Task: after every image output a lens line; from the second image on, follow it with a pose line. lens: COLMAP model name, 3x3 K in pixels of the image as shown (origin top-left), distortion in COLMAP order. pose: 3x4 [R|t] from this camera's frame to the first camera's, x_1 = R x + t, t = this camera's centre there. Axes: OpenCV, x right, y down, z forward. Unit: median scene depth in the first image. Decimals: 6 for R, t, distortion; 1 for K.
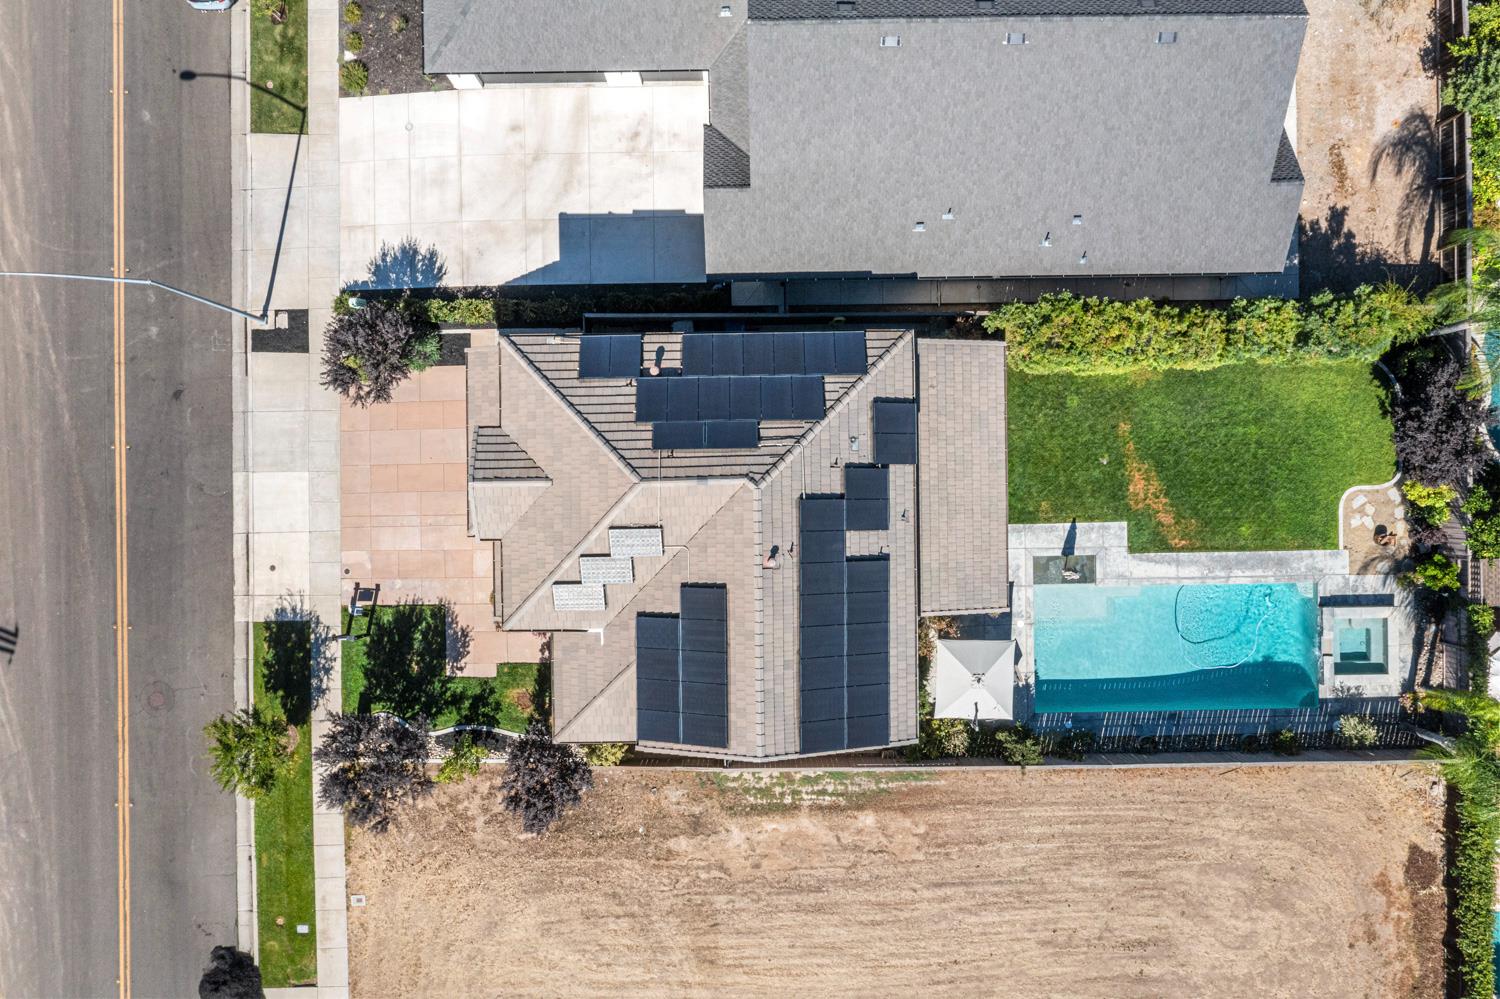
lens RADIAL K [[1180.8, 0, 751.9], [0, 1180.8, 496.7], [0, 0, 1]] dist [-0.008059, -0.004189]
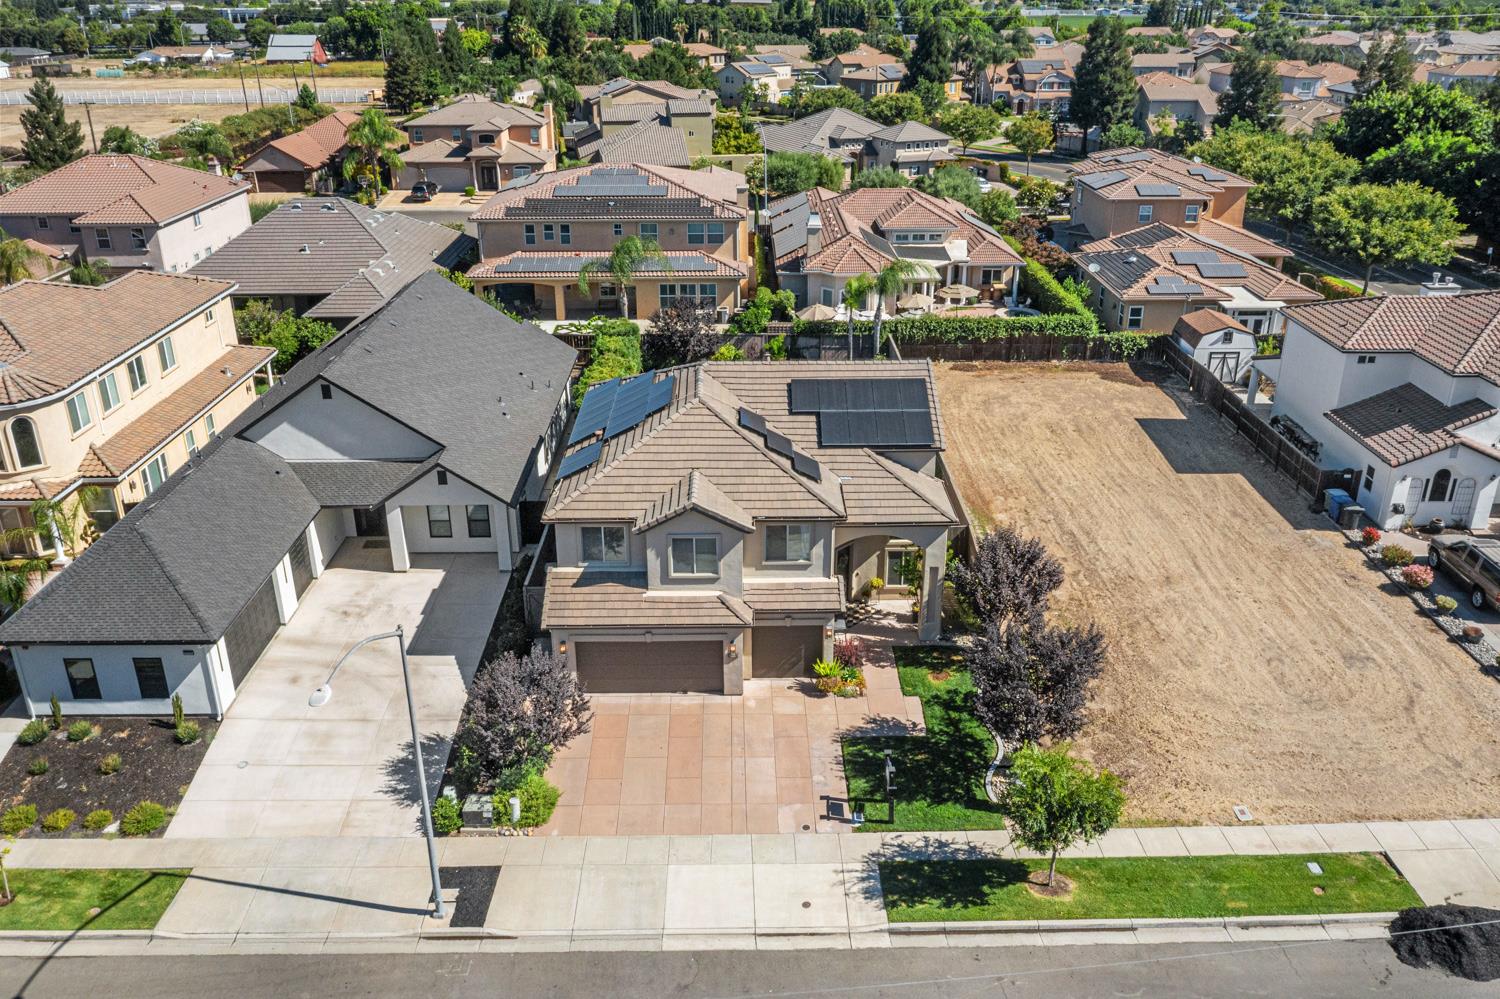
lens RADIAL K [[1180.8, 0, 751.9], [0, 1180.8, 496.7], [0, 0, 1]] dist [-0.008059, -0.004189]
pose [[-0.002819, -0.406003, 0.913867, -0.936932], [0.999981, -0.006131, 0.000361, 0.030684], [0.005457, 0.913851, 0.406012, 0.508966]]
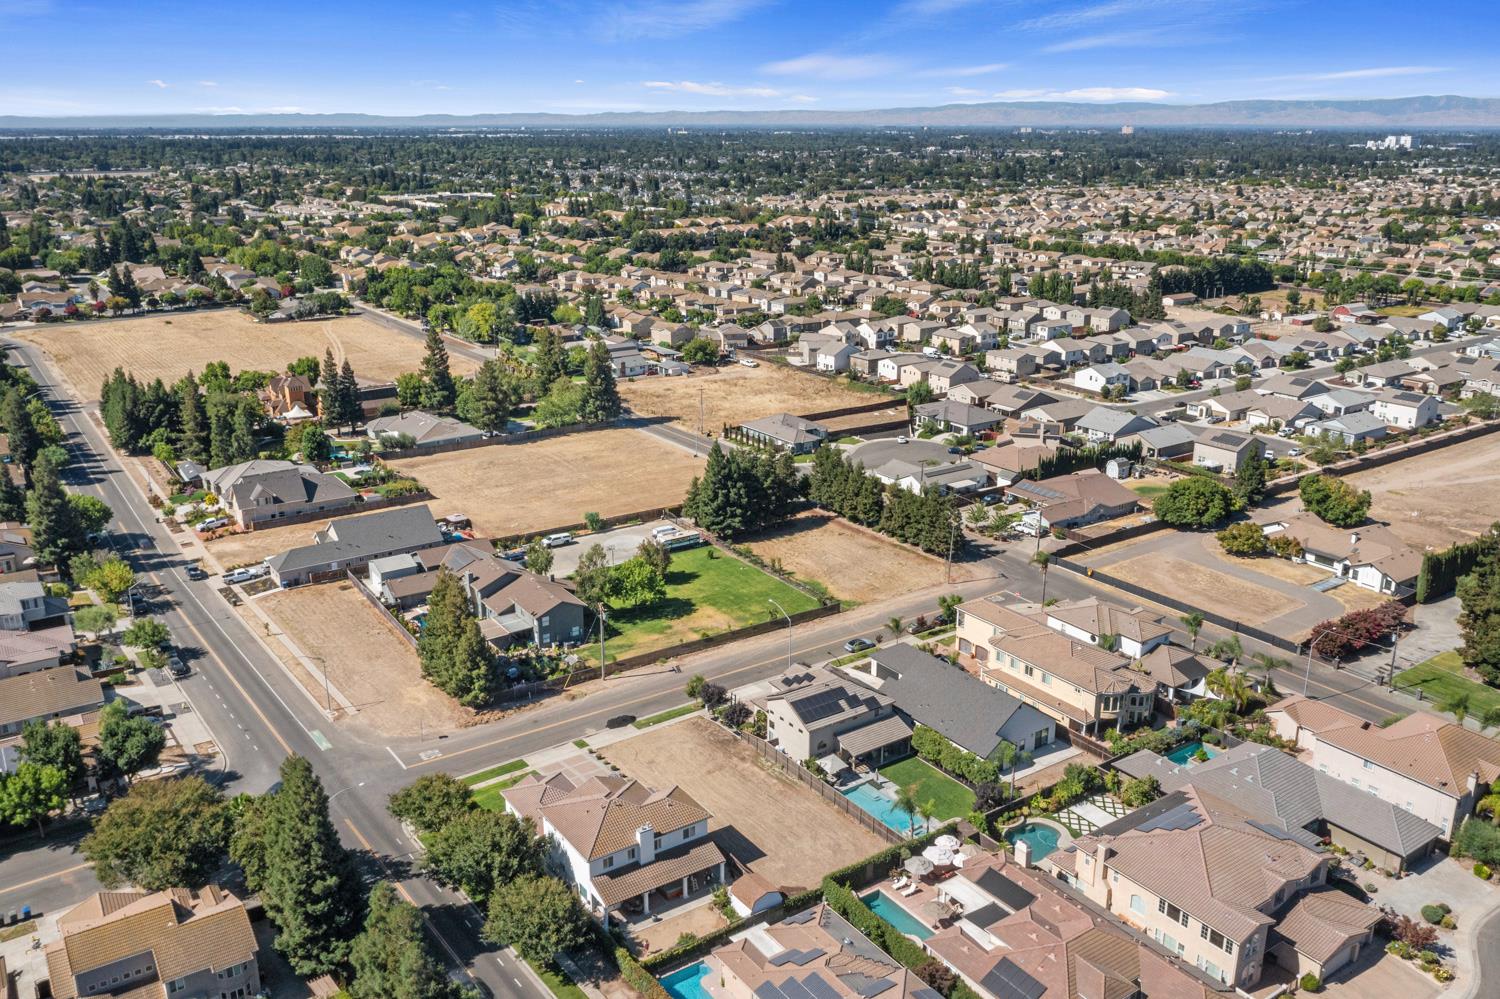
lens RADIAL K [[1233.3, 0, 759.5], [0, 1233.3, 498.0], [0, 0, 1]] dist [-0.015221, 0.004223]
pose [[0.567331, 0.242221, -0.787060, 2.438544], [-0.823486, 0.163920, -0.543141, 1.934875], [-0.002545, 0.956274, 0.292463, -0.661273]]
